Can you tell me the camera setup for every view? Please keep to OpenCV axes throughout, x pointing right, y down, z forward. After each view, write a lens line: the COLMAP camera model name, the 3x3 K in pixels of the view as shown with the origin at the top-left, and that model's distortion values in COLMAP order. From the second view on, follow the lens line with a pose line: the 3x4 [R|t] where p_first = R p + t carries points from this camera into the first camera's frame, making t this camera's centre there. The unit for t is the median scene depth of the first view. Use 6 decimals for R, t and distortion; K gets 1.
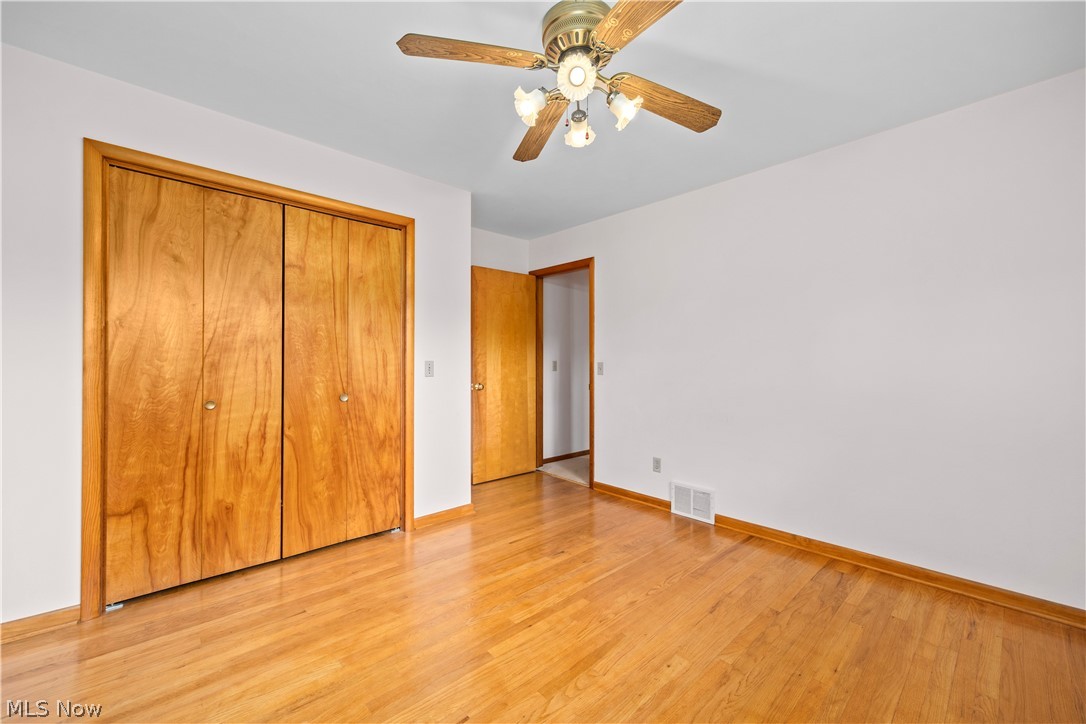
lens RADIAL K [[429.9, 0, 538.9], [0, 429.9, 360.7], [0, 0, 1]] dist [-0.000687, -0.000169]
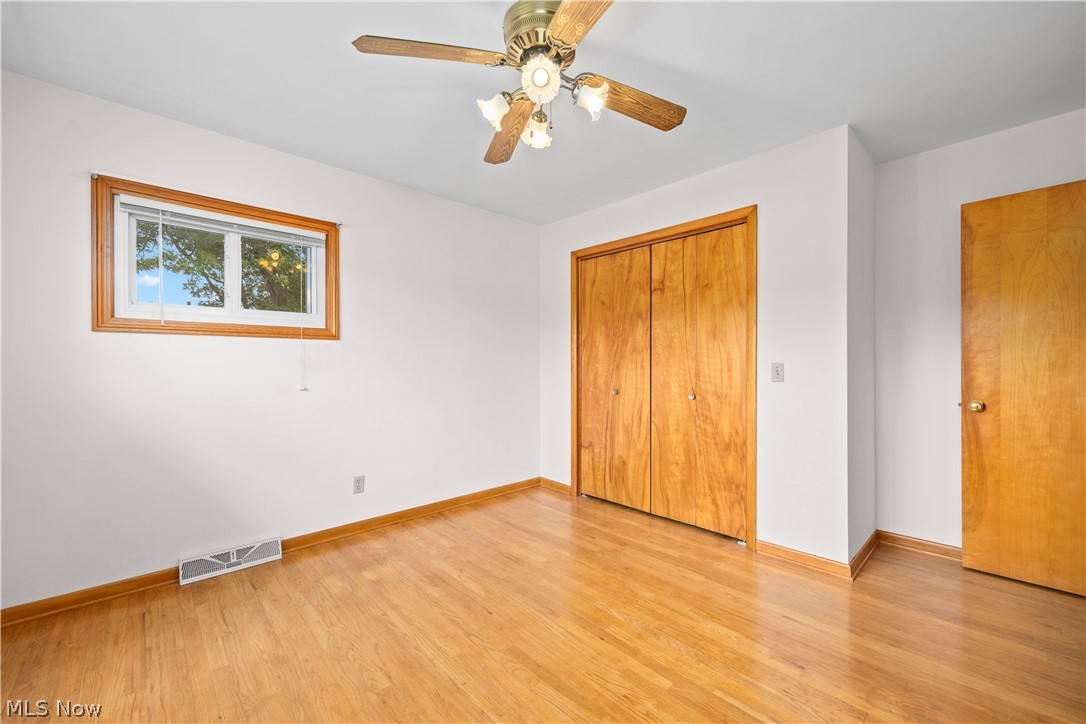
lens RADIAL K [[430.2, 0, 546.6], [0, 430.2, 364.7], [0, 0, 1]] dist [-0.001973, -0.000179]
pose [[0.015834, -0.001674, -0.999873, 0.715074], [0.003994, 0.999991, -0.001611, 0.003979], [0.999867, -0.003968, 0.015840, 0.657203]]
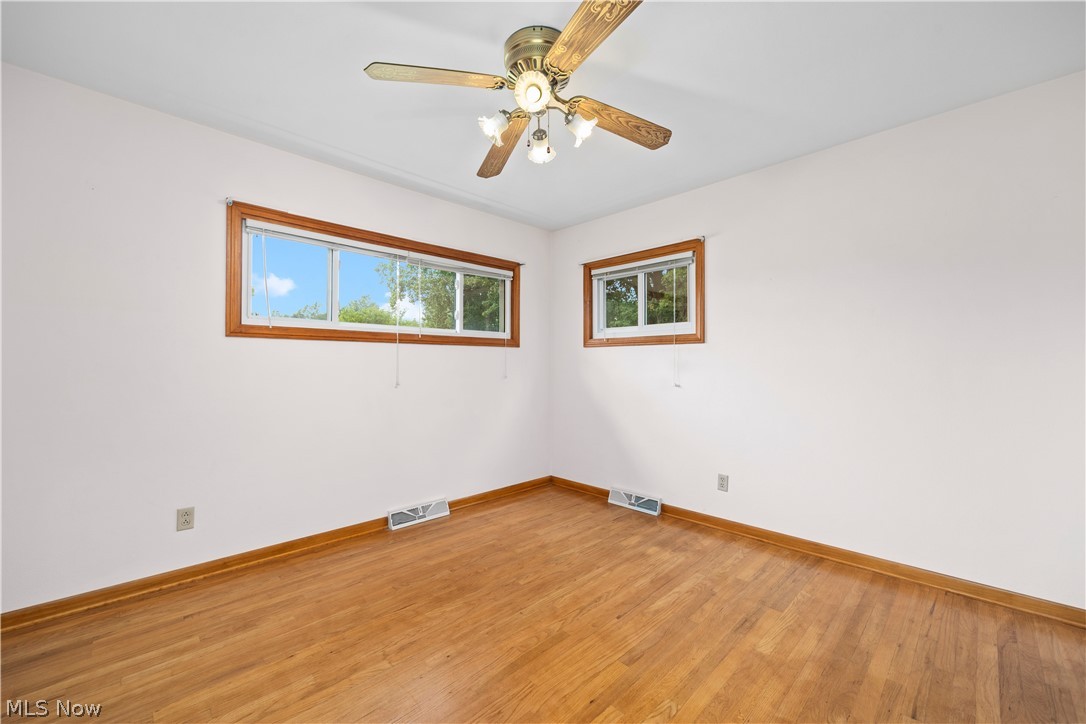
lens RADIAL K [[429.9, 0, 538.9], [0, 429.9, 360.7], [0, 0, 1]] dist [-0.000687, -0.000169]
pose [[-0.999425, -0.005323, -0.033476, 0.080322], [-0.004856, 0.999890, -0.014018, 0.005529], [0.033547, -0.013848, -0.999341, 1.360860]]
